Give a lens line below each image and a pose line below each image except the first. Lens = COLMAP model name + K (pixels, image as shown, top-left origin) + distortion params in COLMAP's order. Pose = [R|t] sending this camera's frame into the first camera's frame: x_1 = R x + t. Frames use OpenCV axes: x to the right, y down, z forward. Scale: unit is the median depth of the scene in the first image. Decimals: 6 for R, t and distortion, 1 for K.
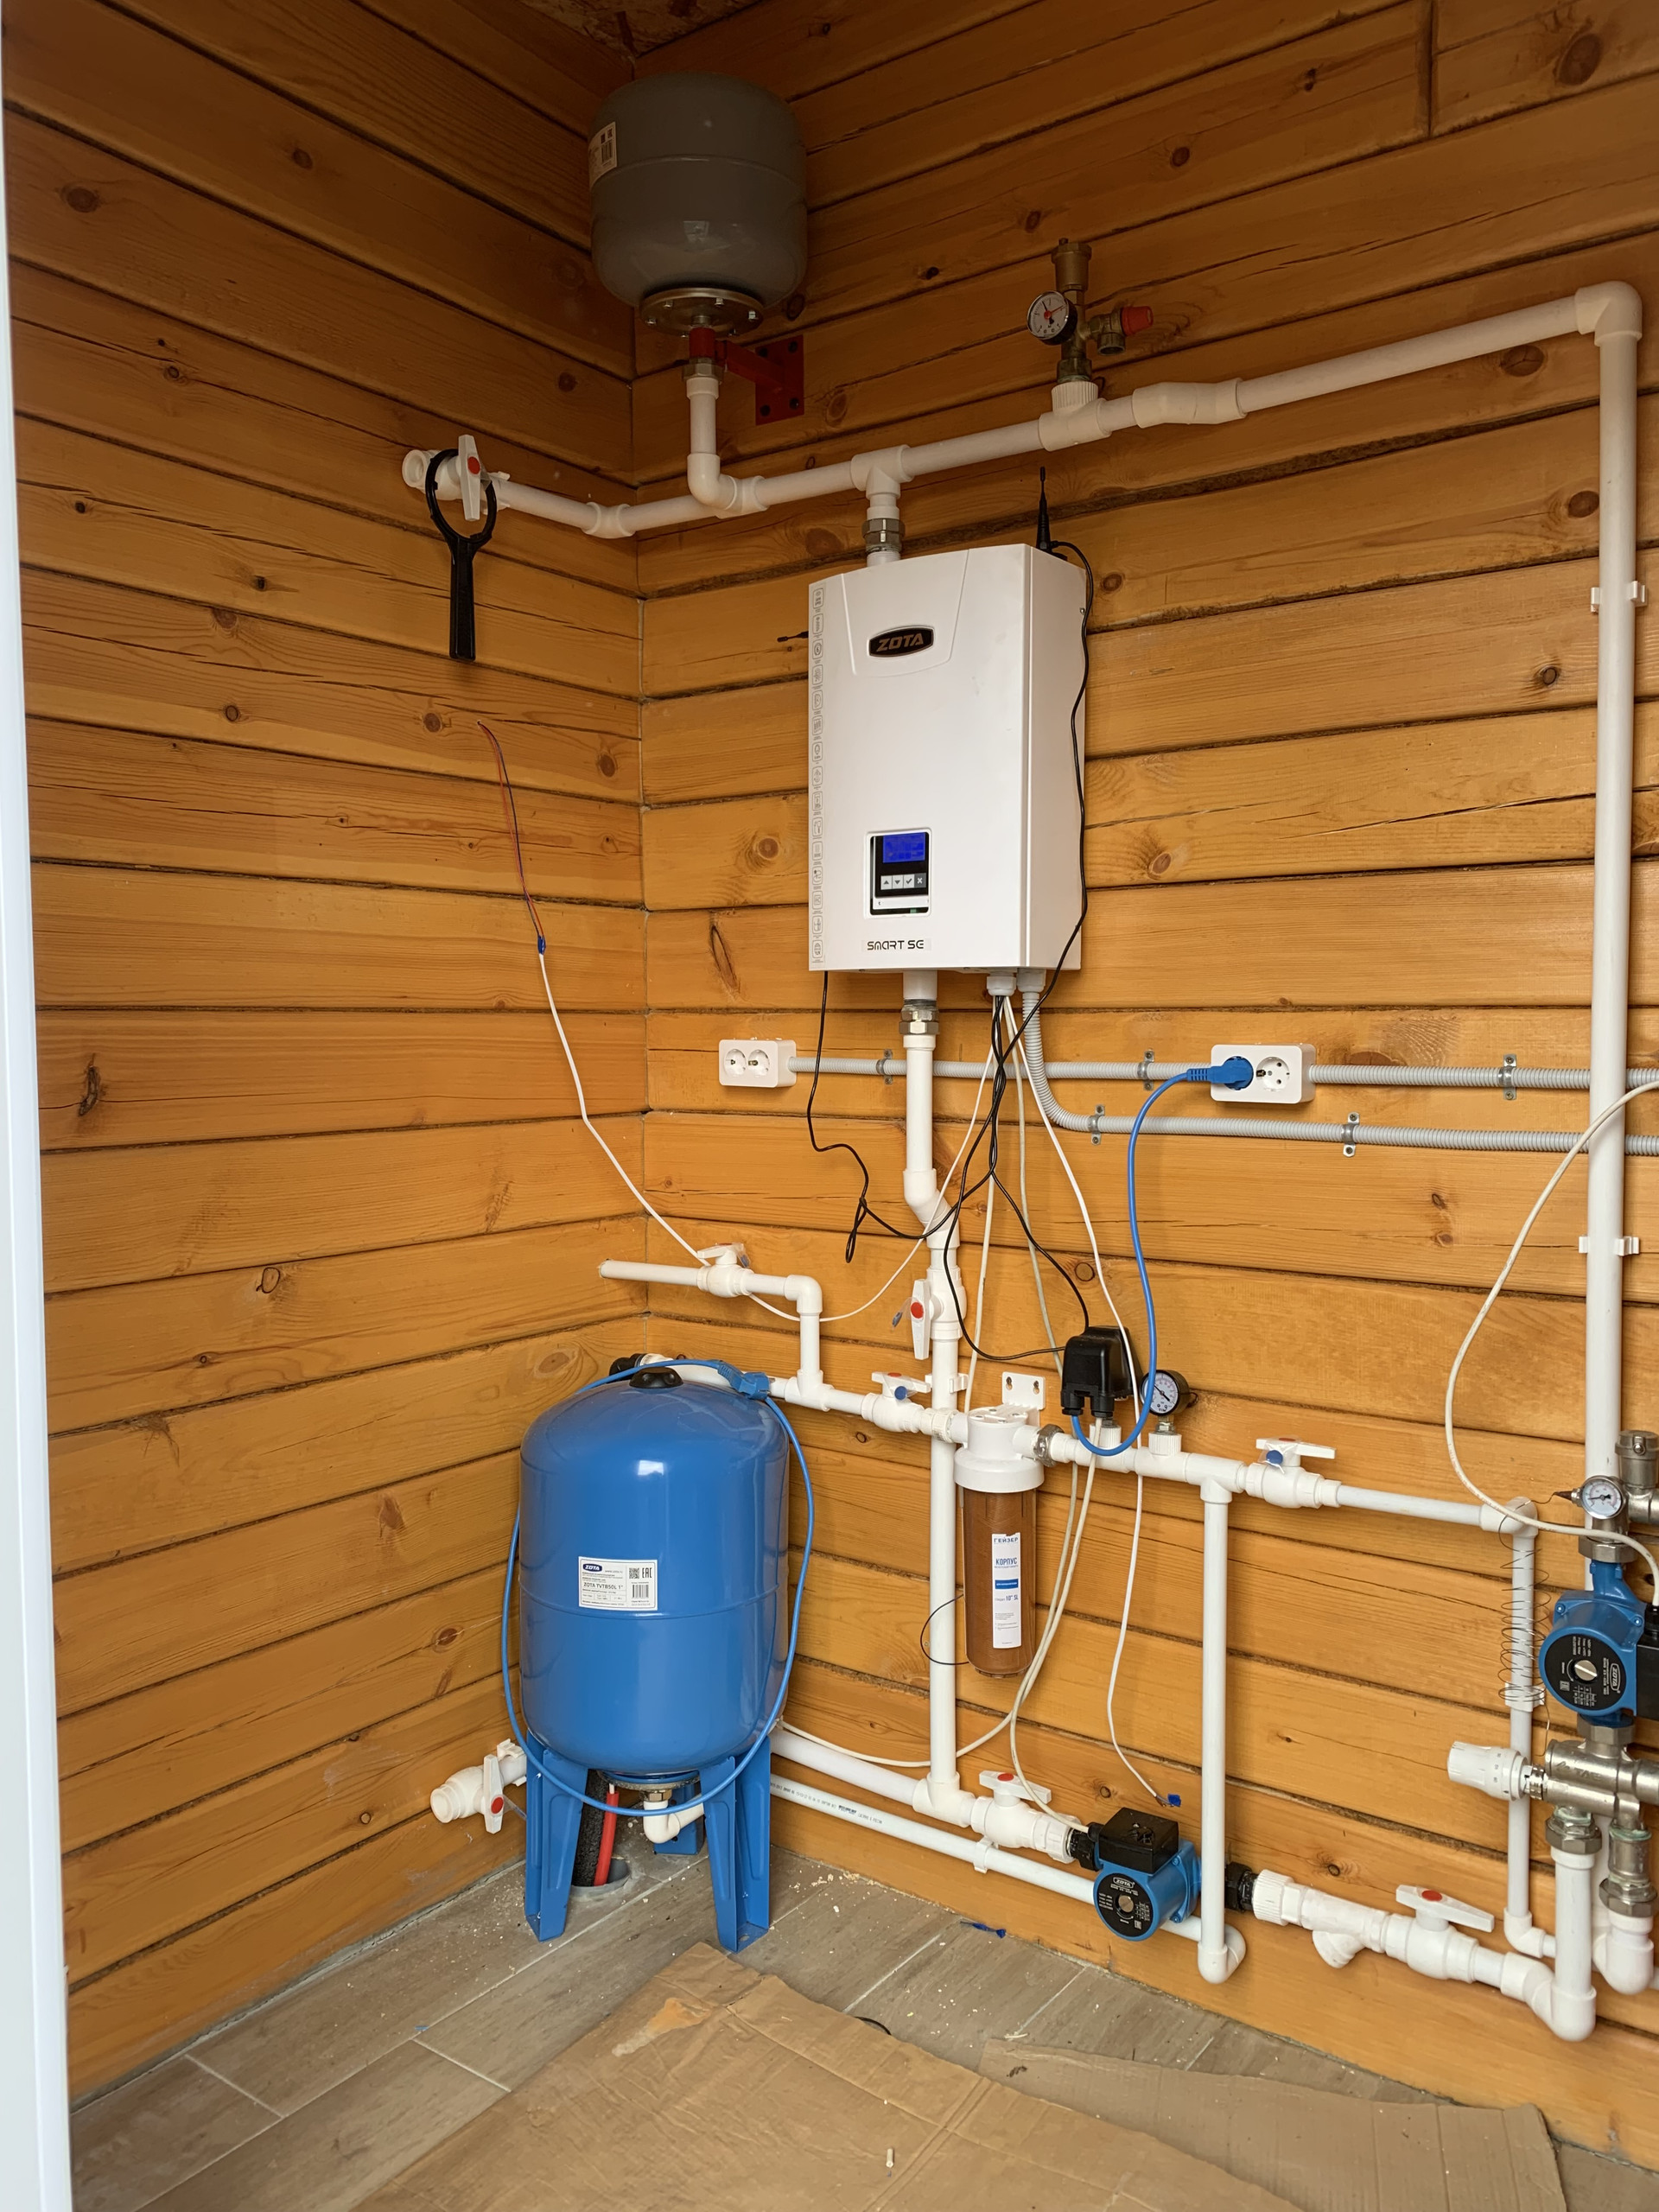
lens RADIAL K [[1689.1, 0, 829.5], [0, 1689.1, 1106.0], [0, 0, 1]] dist [0.037892, -0.036980]
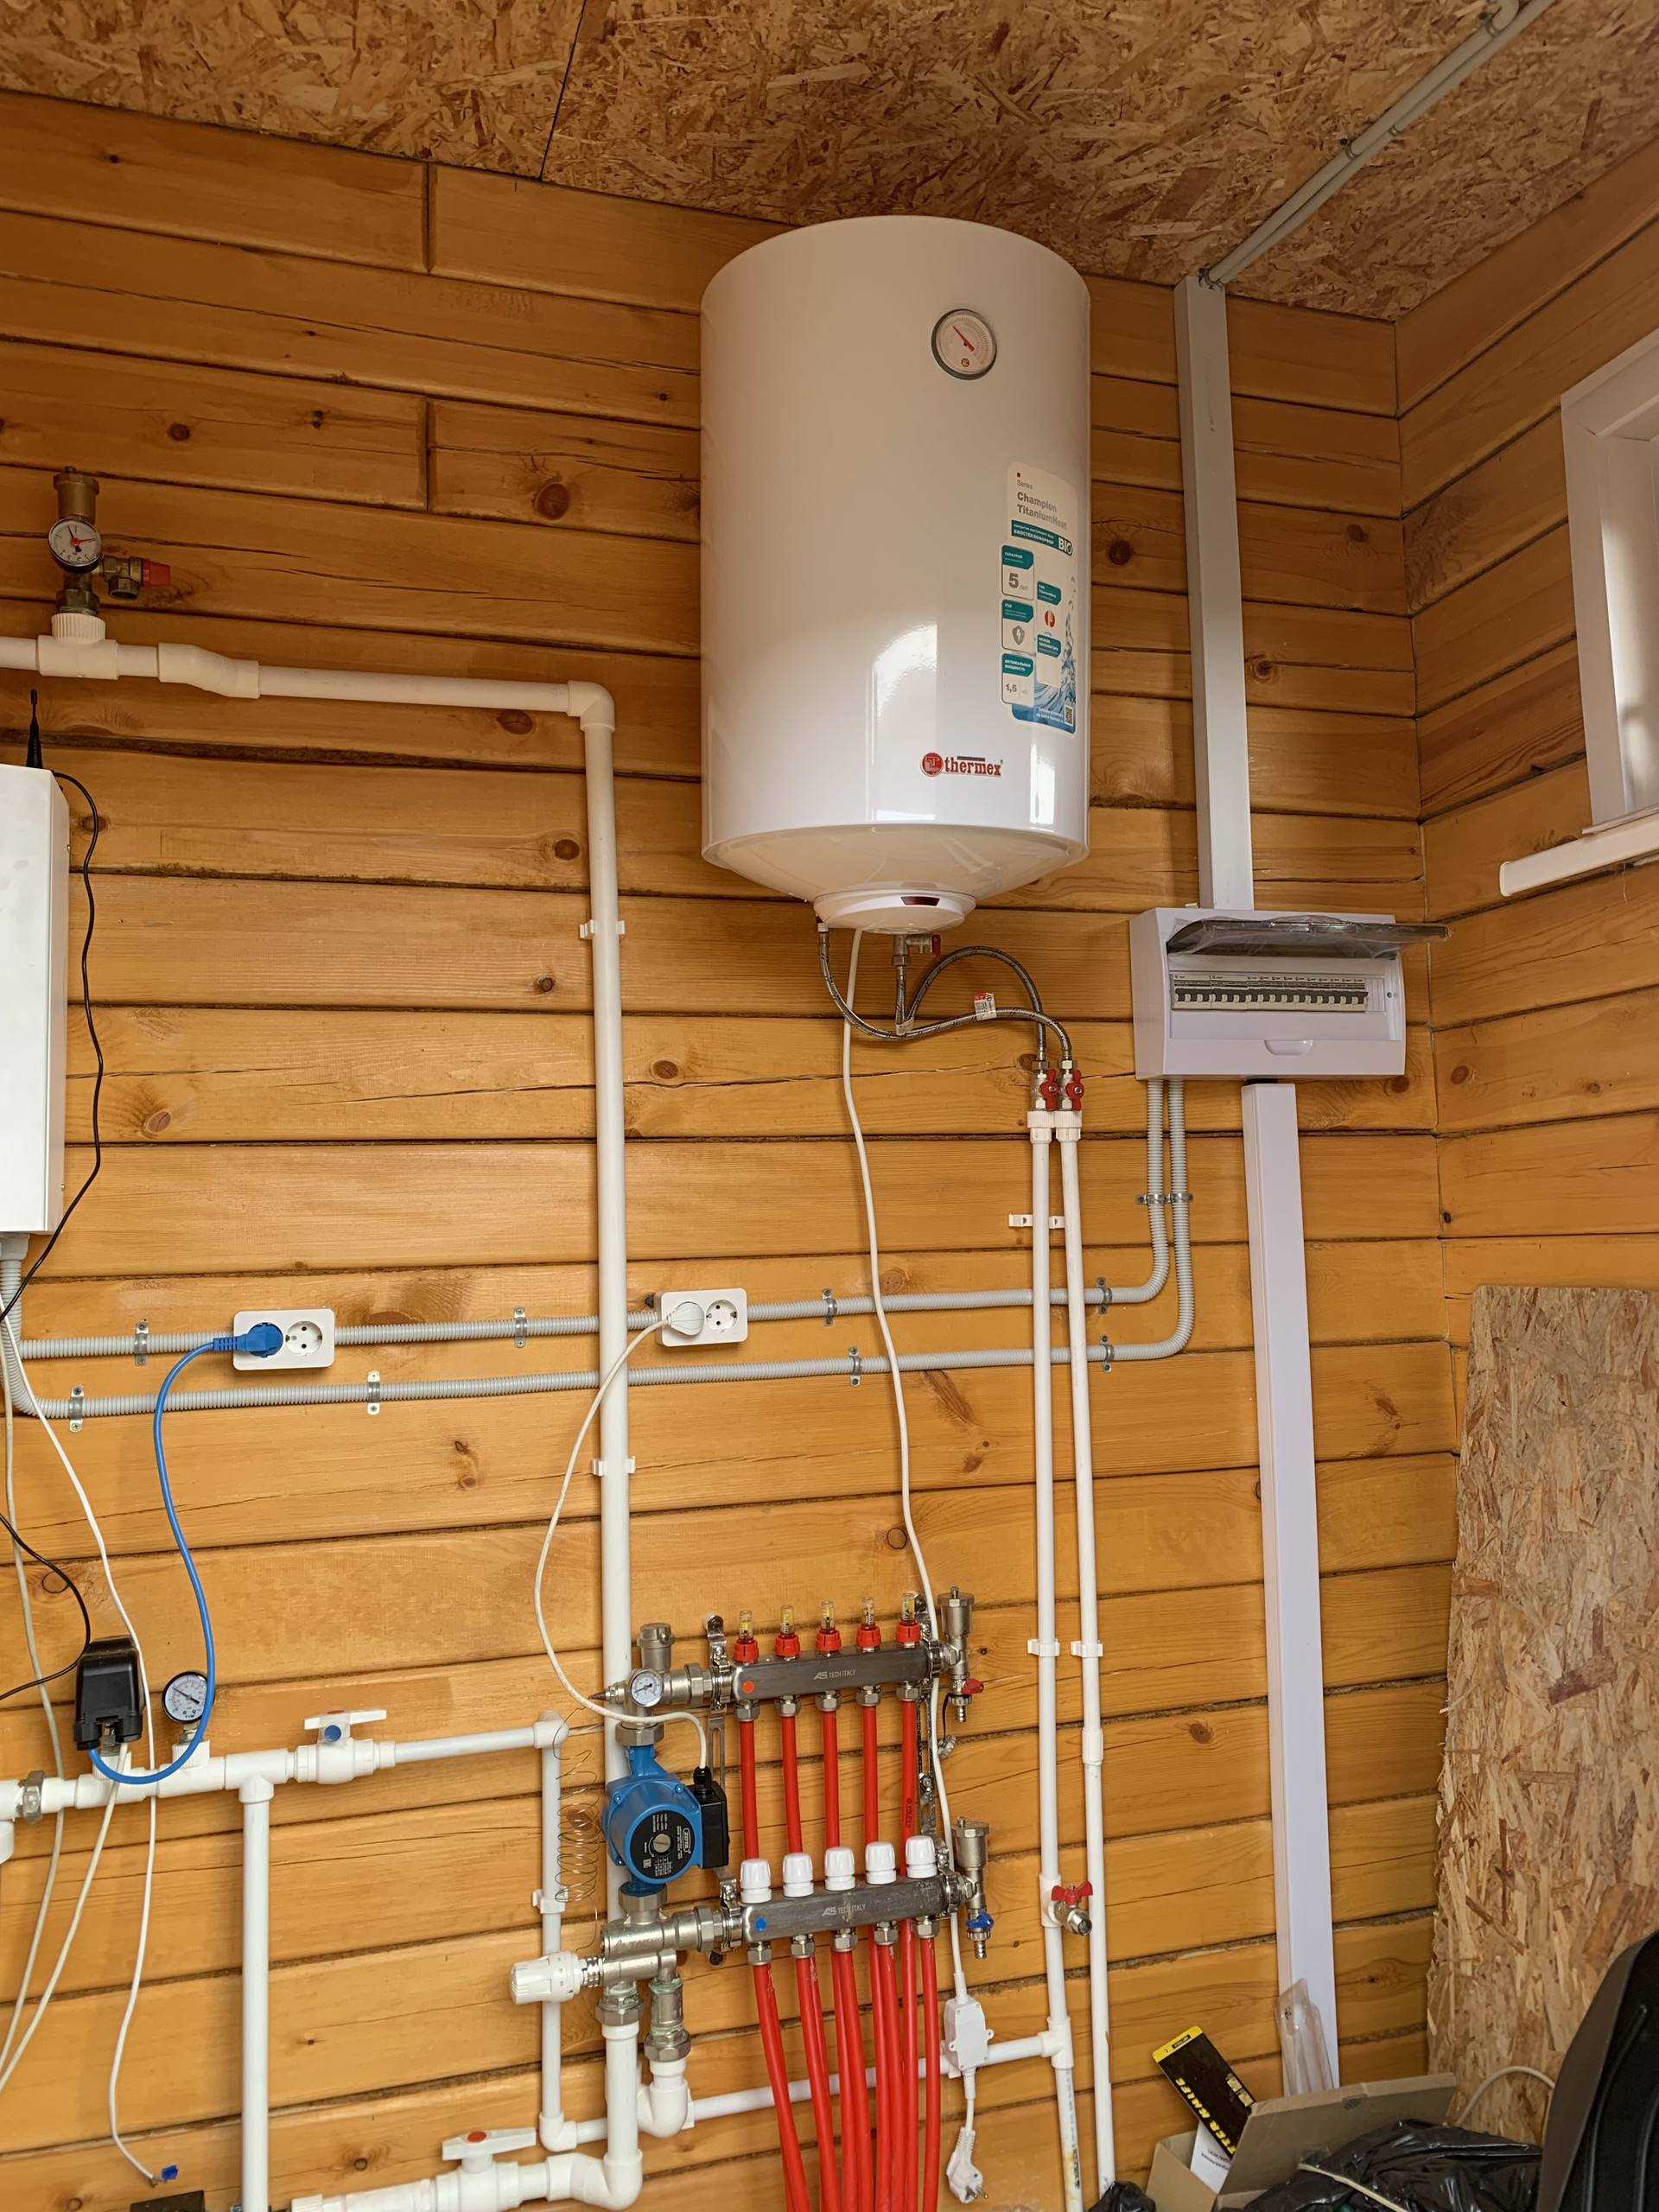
lens RADIAL K [[1709.5, 0, 840.1], [0, 1709.5, 1105.7], [0, 0, 1]] dist [0.015413, -0.002262]
pose [[0.587193, 0.052956, 0.807712, -0.377776], [0.066586, 0.991316, -0.113401, -0.019486], [-0.806703, 0.120370, 0.578568, 0.145835]]
